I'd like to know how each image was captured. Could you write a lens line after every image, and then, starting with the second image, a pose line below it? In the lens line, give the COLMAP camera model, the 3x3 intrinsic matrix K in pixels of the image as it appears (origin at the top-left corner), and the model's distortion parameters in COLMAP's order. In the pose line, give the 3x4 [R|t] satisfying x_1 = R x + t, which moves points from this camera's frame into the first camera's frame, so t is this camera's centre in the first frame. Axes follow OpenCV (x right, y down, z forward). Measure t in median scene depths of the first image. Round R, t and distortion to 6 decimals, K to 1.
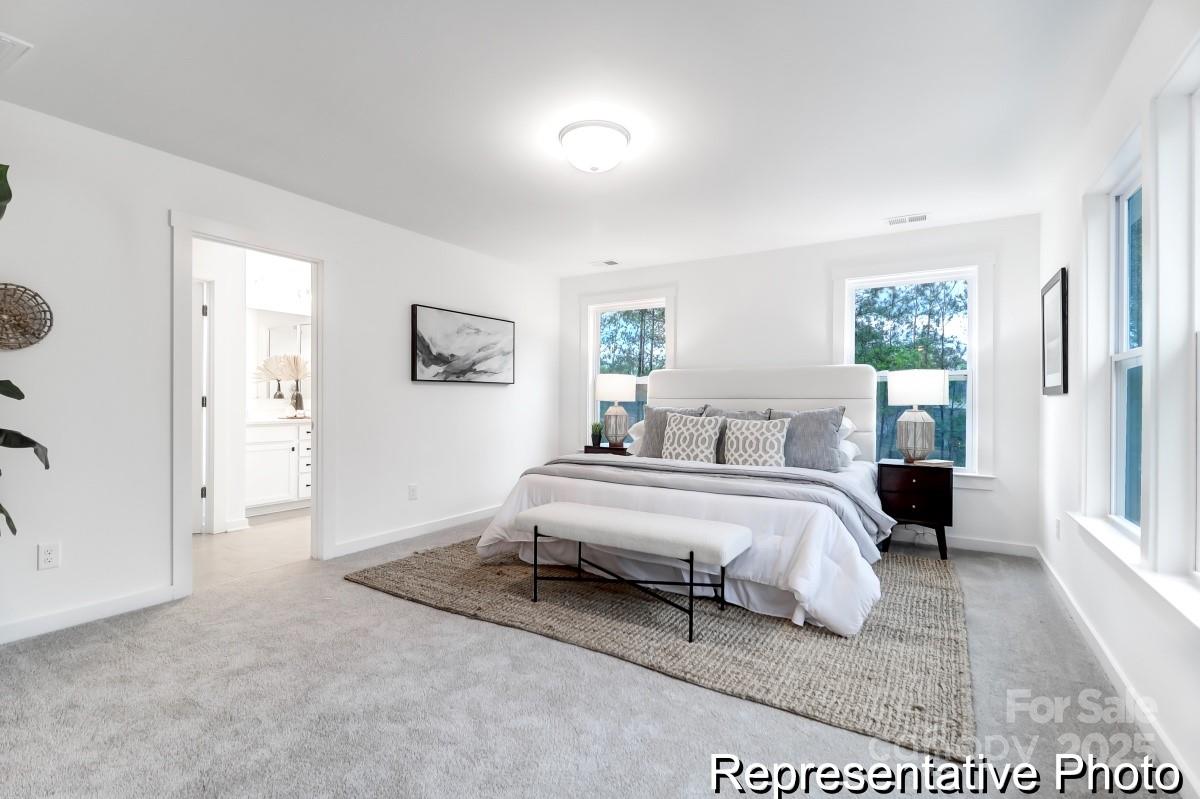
lens RADIAL K [[552.7, 0, 597.8], [0, 552.7, 402.1], [0, 0, 1]] dist [0.028188, -0.018034]
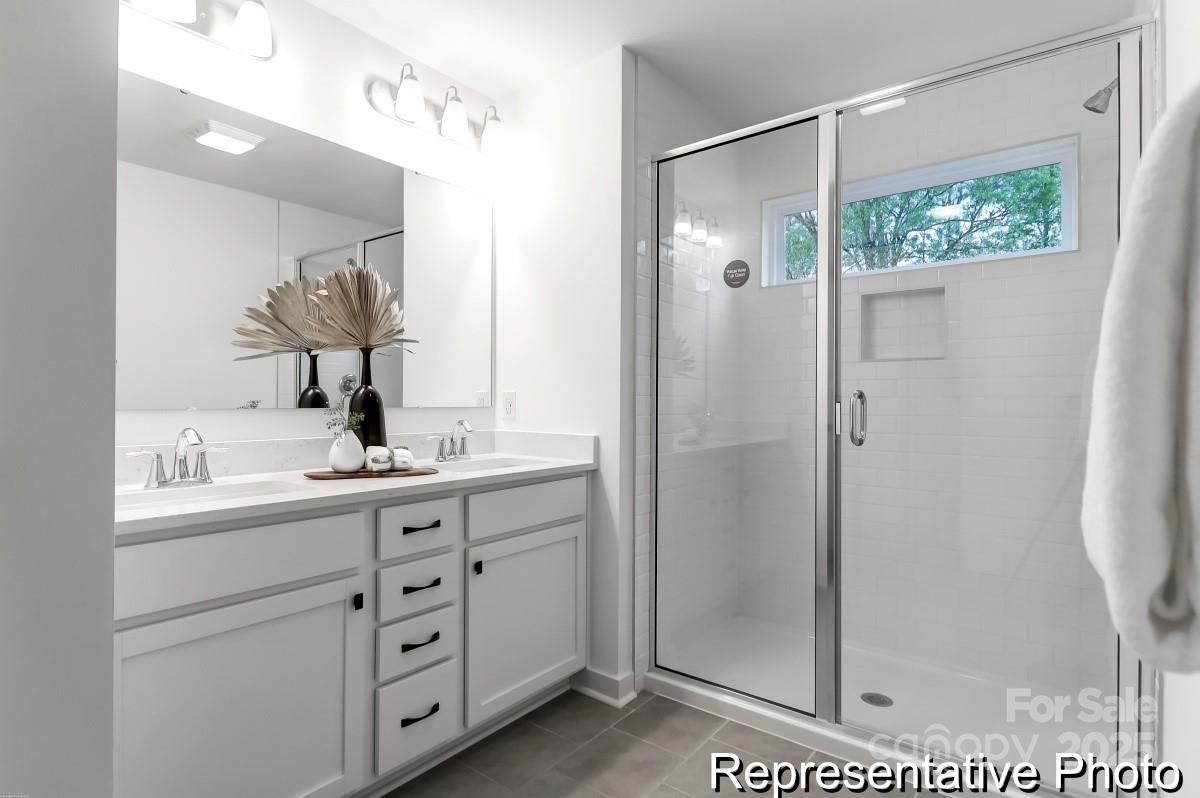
lens RADIAL K [[610.8, 0, 600.0], [0, 610.8, 399.0], [0, 0, 1]] dist [0.000412, 0.000034]
pose [[0.994603, -0.005756, -0.103596, -0.378137], [0.004734, 0.999938, -0.010109, -0.007475], [0.103647, 0.009564, 0.994568, 0.679380]]
